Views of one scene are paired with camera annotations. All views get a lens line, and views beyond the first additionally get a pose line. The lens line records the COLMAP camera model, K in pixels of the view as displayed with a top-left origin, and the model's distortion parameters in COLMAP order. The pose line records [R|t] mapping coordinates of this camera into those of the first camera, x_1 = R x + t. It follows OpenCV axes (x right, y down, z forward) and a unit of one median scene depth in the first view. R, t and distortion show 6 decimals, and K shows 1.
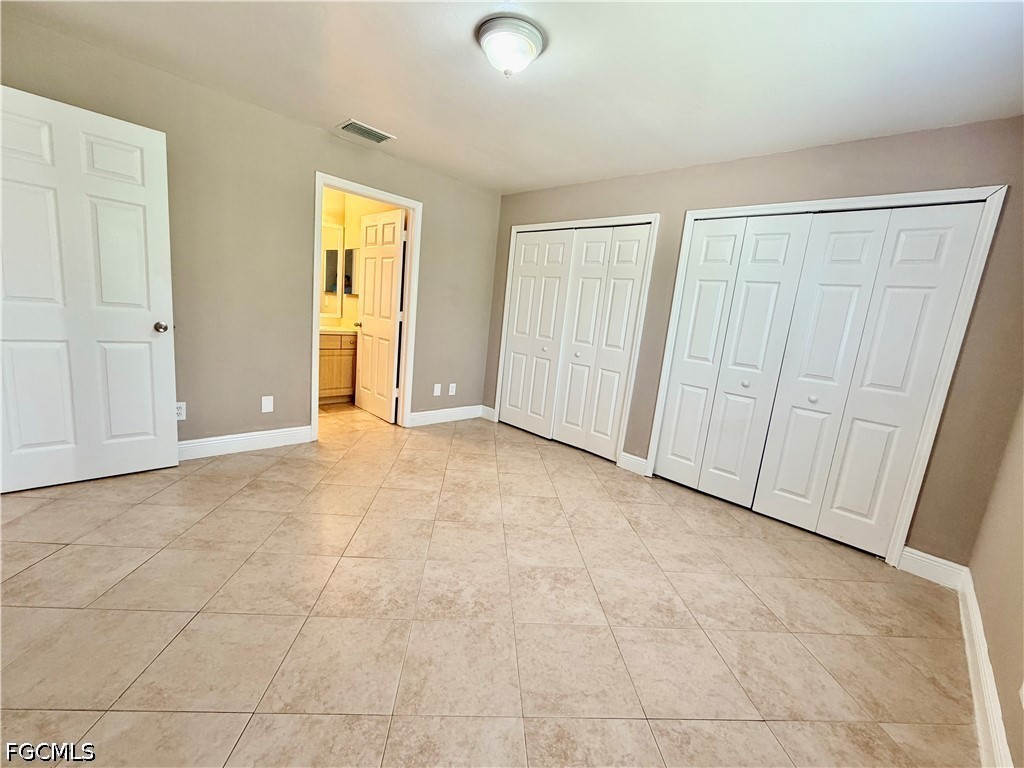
lens RADIAL K [[422.8, 0, 512.5], [0, 422.8, 383.0], [0, 0, 1]] dist [-0.000268, -0.000856]
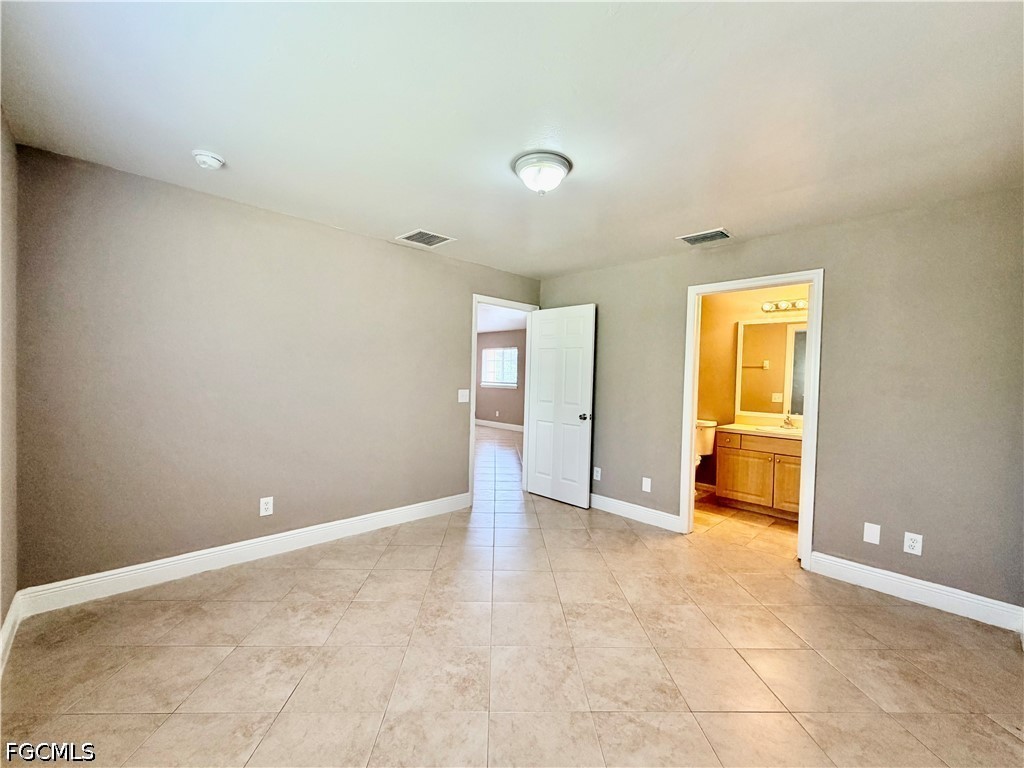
lens RADIAL K [[422.8, 0, 516.6], [0, 422.8, 384.9], [0, 0, 1]] dist [-0.000268, -0.000856]
pose [[-0.030477, -0.079797, -0.996345, 0.660528], [-0.198134, 0.977510, -0.072228, -0.068197], [0.979701, 0.195209, -0.045602, 0.645283]]
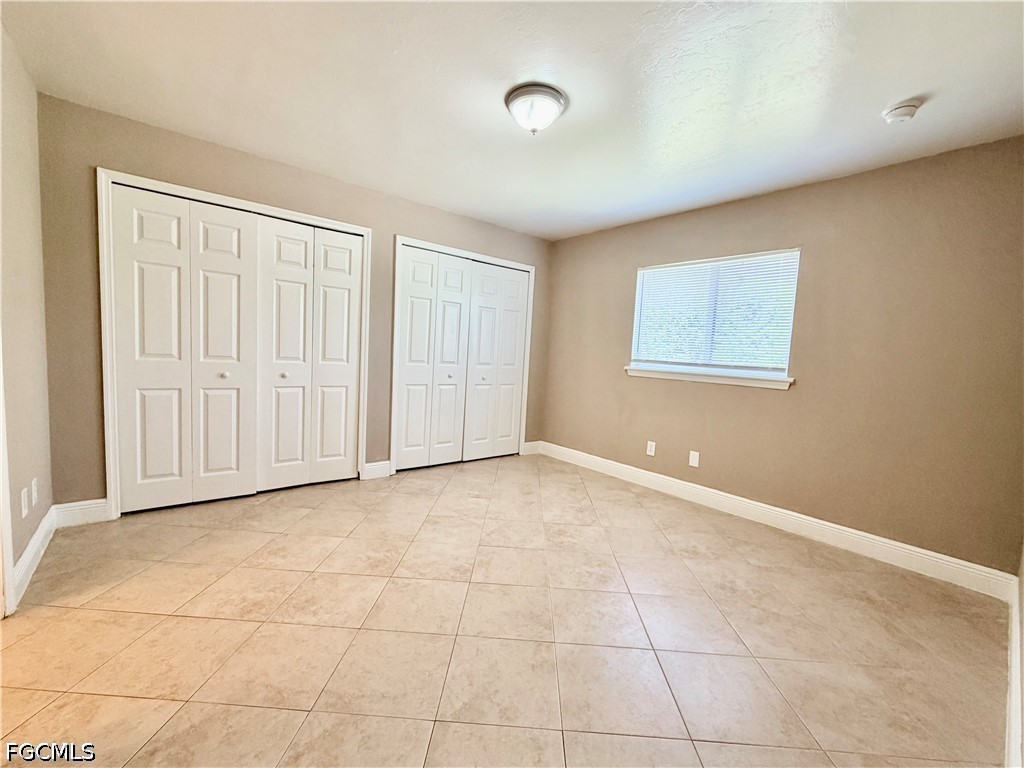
lens RADIAL K [[422.8, 0, 512.4], [0, 422.8, 383.7], [0, 0, 1]] dist [-0.000268, -0.000856]
pose [[0.115658, -0.173020, 0.978104, -0.730439], [0.126051, 0.979308, 0.158328, -0.154396], [-0.985258, 0.104980, 0.135074, 0.578224]]
